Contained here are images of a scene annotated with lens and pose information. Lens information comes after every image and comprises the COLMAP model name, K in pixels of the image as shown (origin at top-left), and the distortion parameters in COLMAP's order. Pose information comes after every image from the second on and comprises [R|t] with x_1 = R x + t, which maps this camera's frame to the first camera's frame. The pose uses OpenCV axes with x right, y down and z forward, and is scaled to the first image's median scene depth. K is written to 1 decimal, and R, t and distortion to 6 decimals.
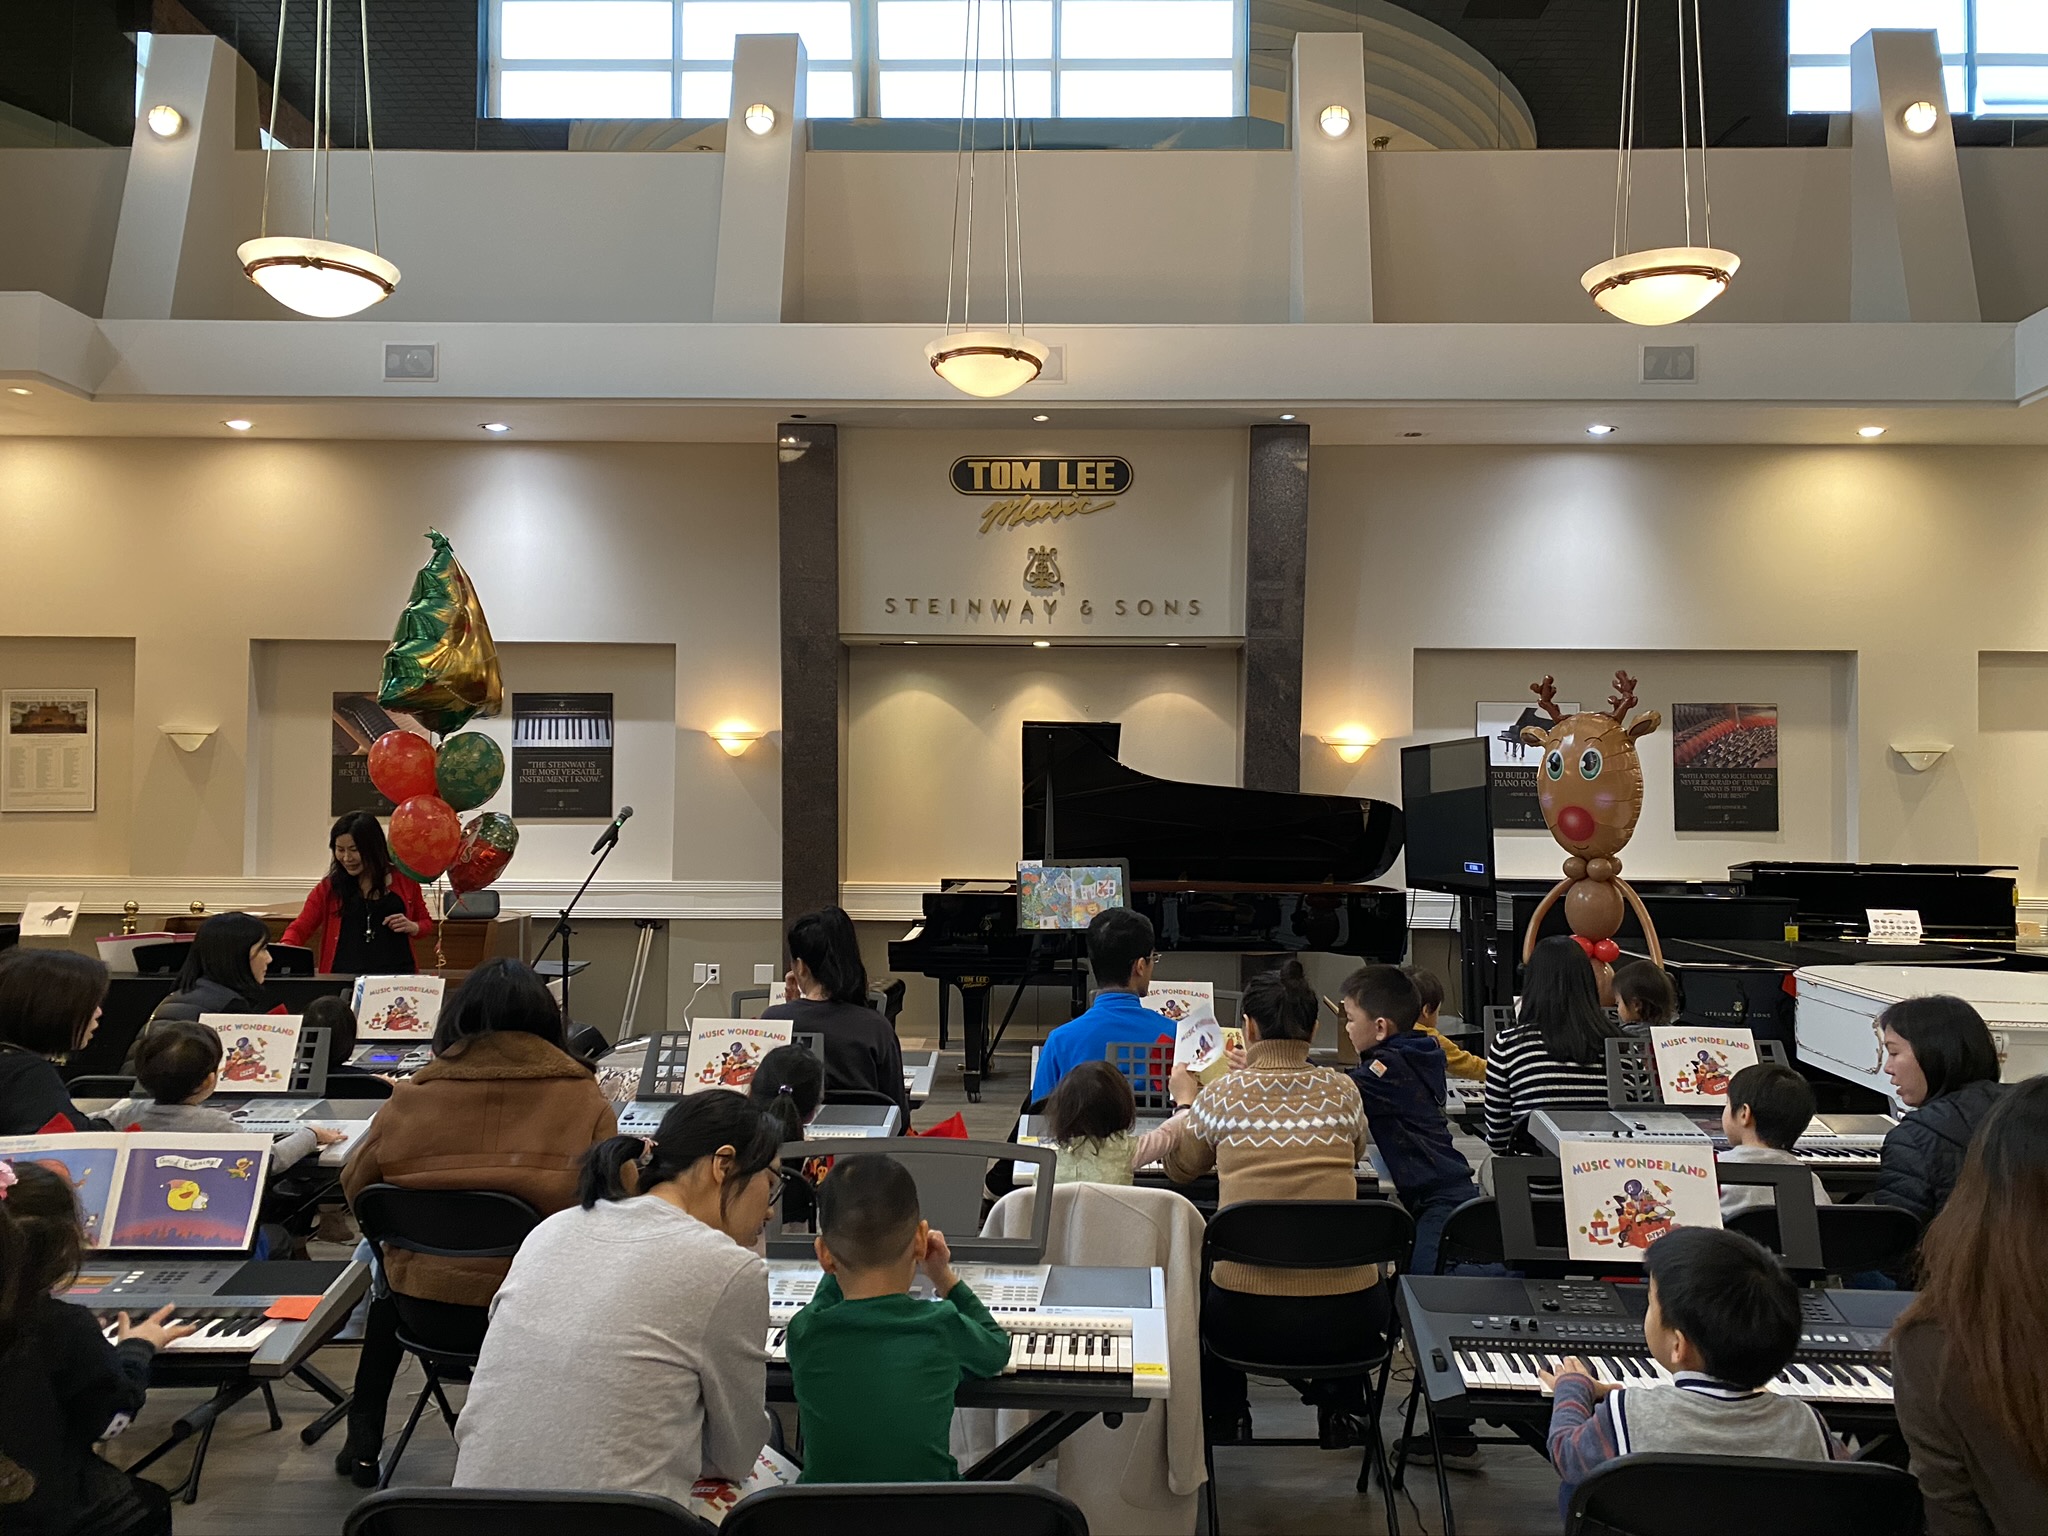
lens RADIAL K [[1556.2, 0, 1069.4], [0, 1556.2, 776.2], [0, 0, 1]] dist [0.023954, -0.037684]
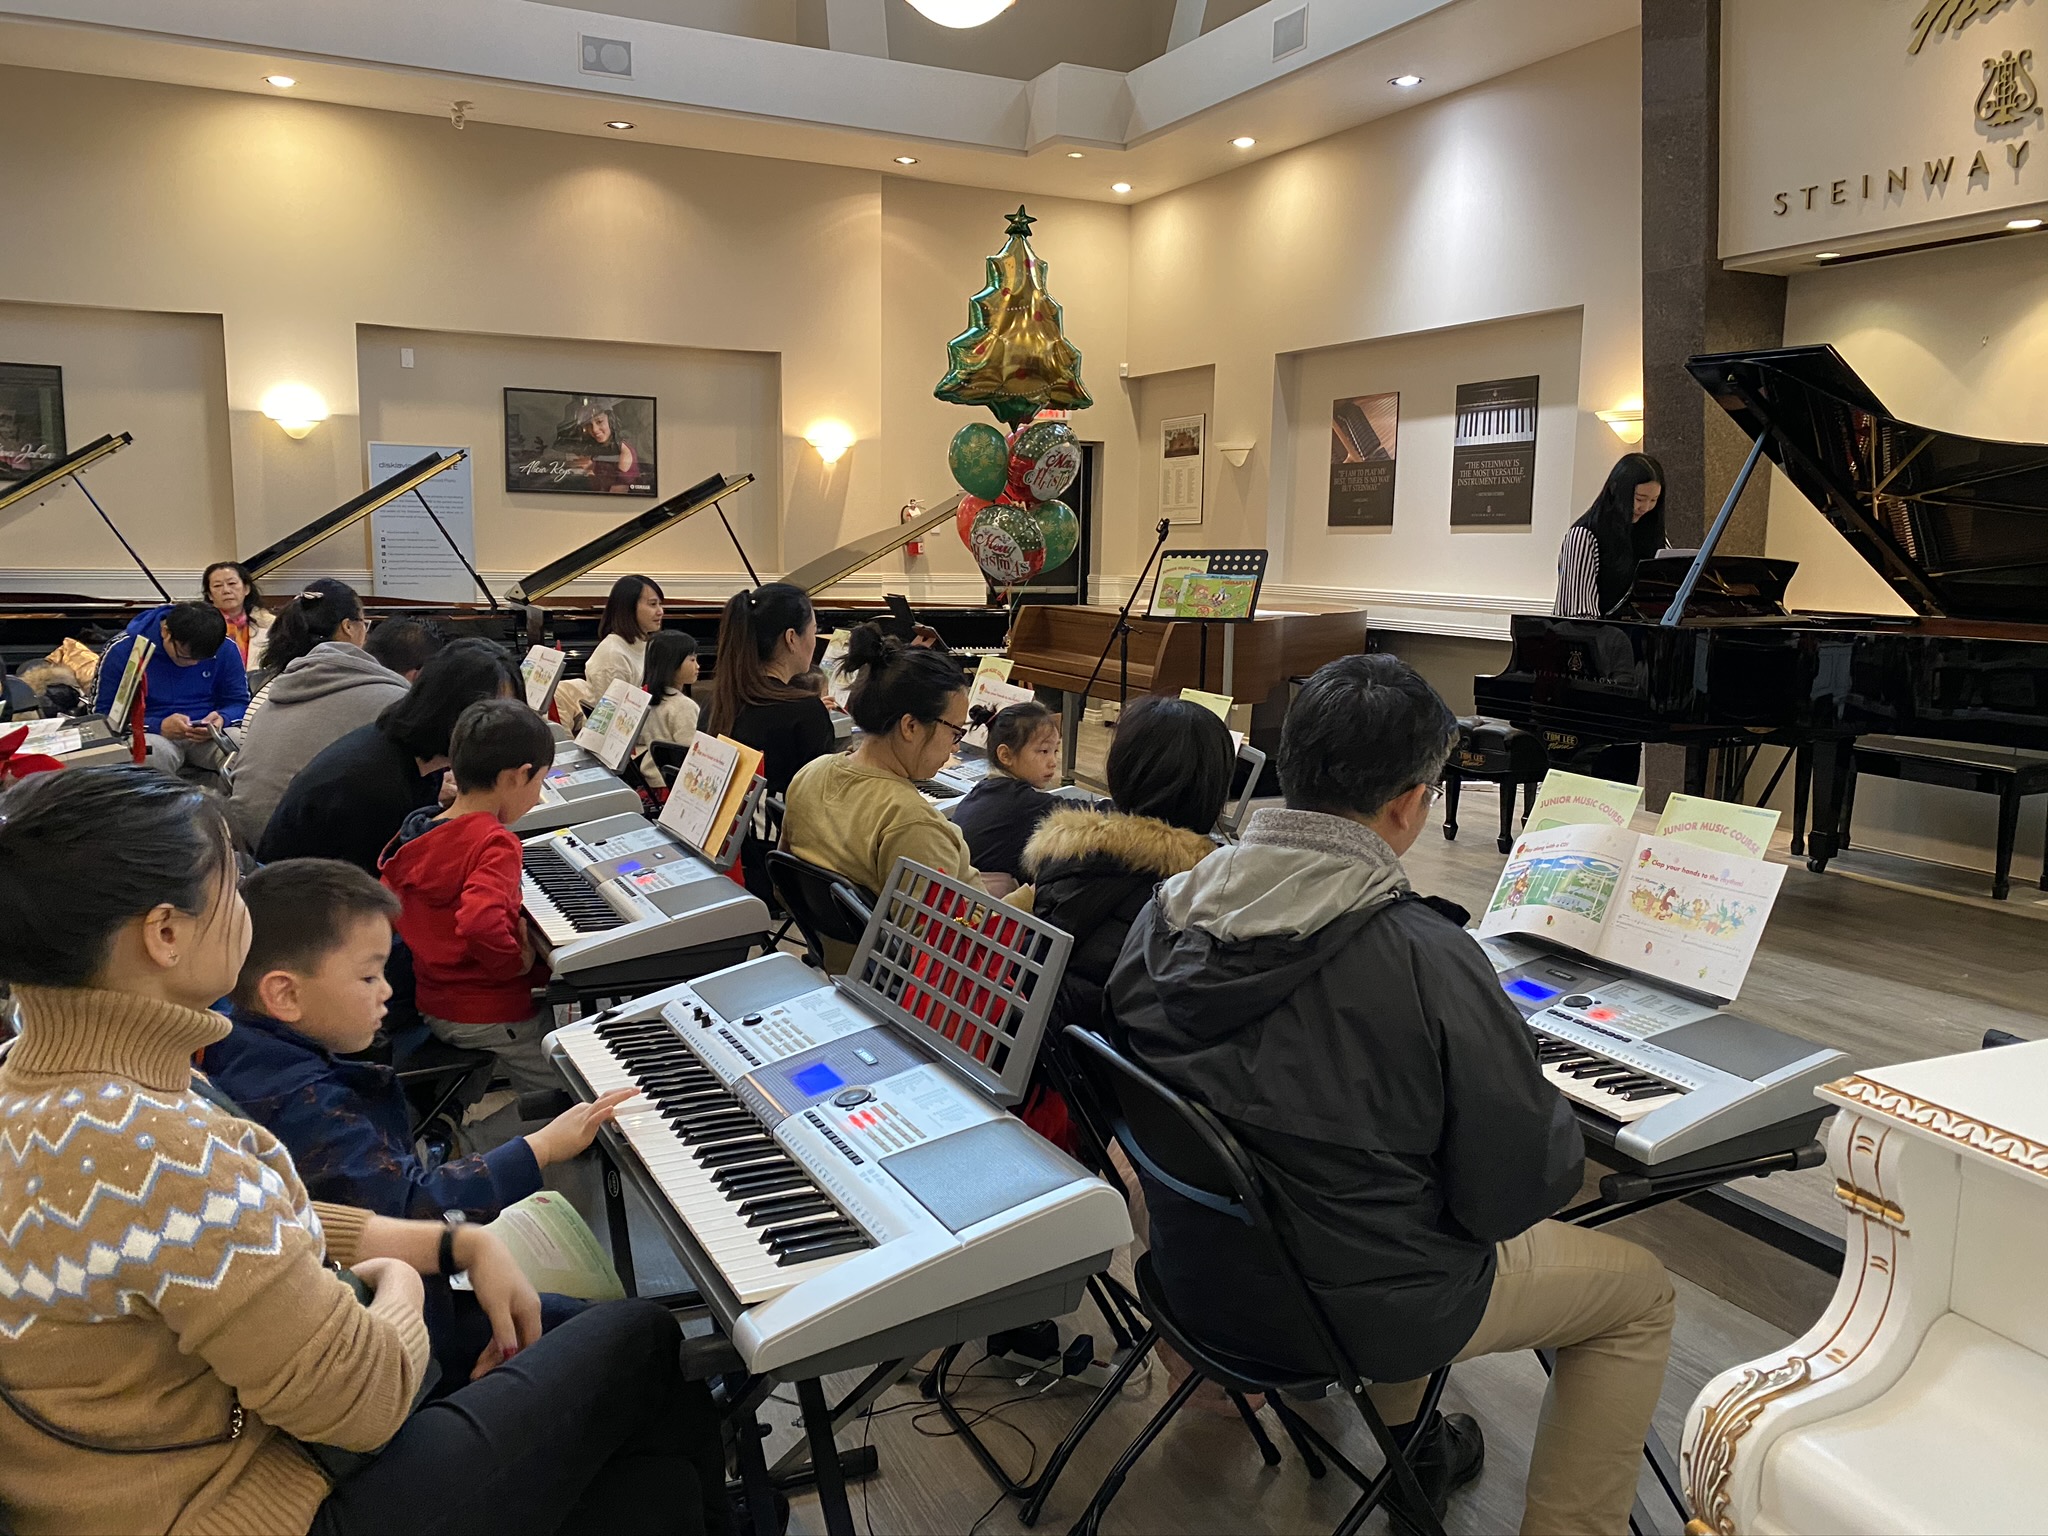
lens RADIAL K [[1556.2, 0, 1019.5], [0, 1556.2, 773.8], [0, 0, 1]] dist [0.023954, -0.037684]
pose [[0.446576, 0.132420, -0.884892, 0.370839], [0.008622, 0.988305, 0.152246, 0.030075], [0.894704, -0.075619, 0.440212, 0.377501]]
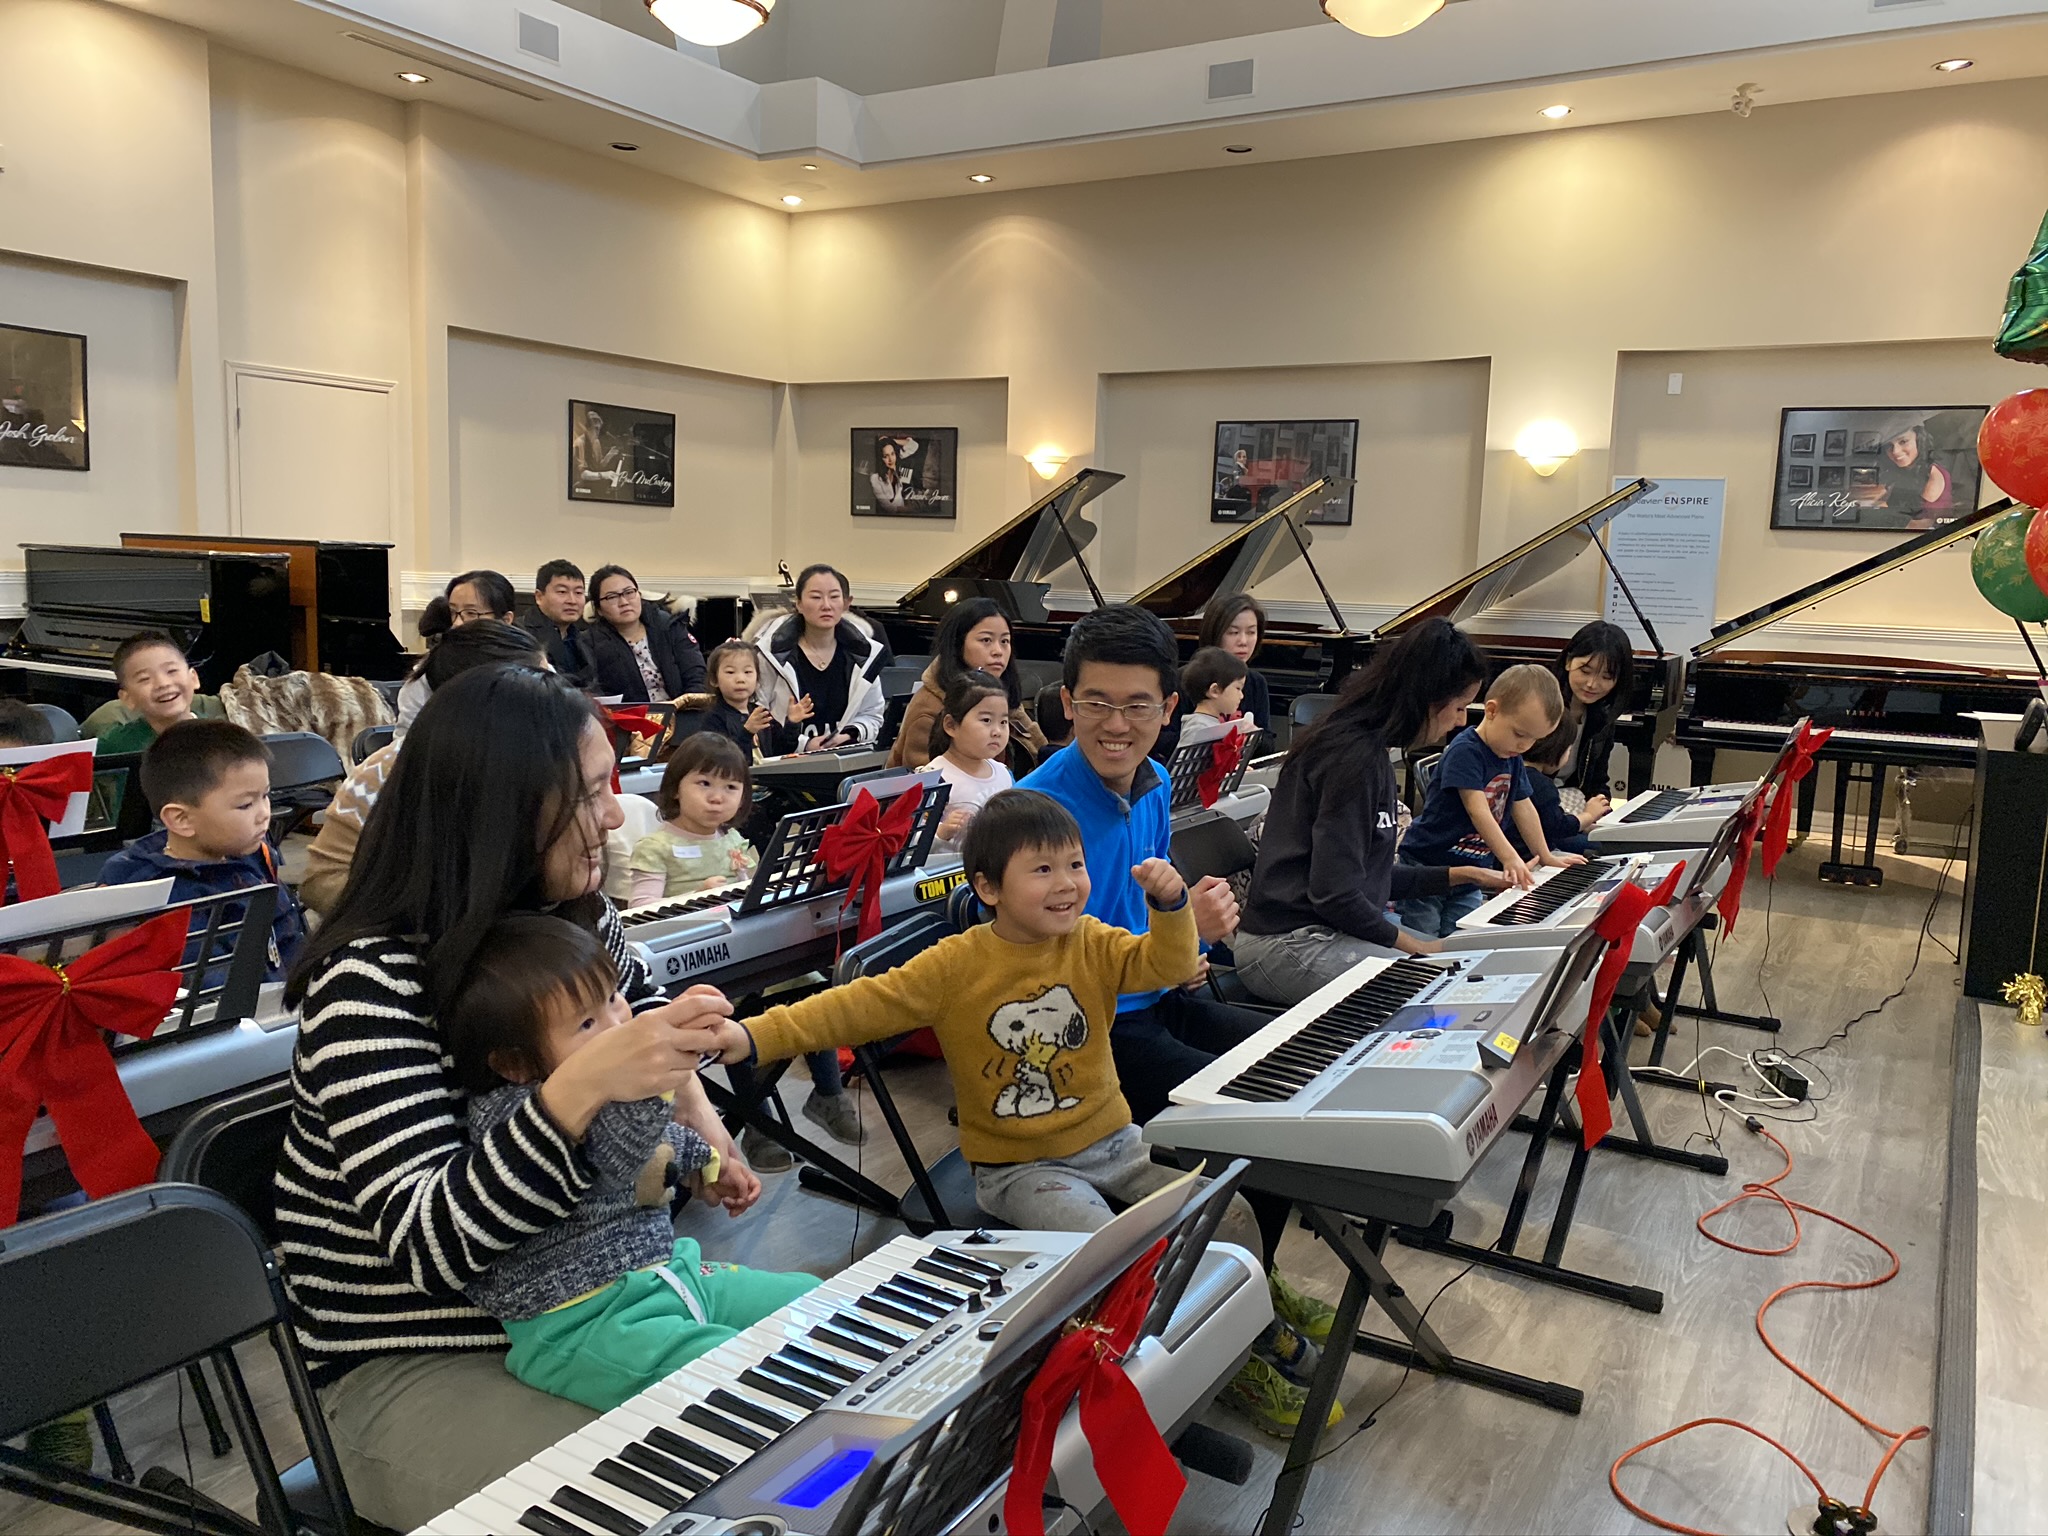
lens RADIAL K [[1556.2, 0, 1025.5], [0, 1556.2, 767.1], [0, 0, 1]] dist [0.023954, -0.037684]
pose [[-0.501398, 0.090000, -0.860523, 0.265557], [-0.014907, 0.993529, 0.112597, 0.040924], [0.865088, 0.069284, -0.496812, 0.633588]]
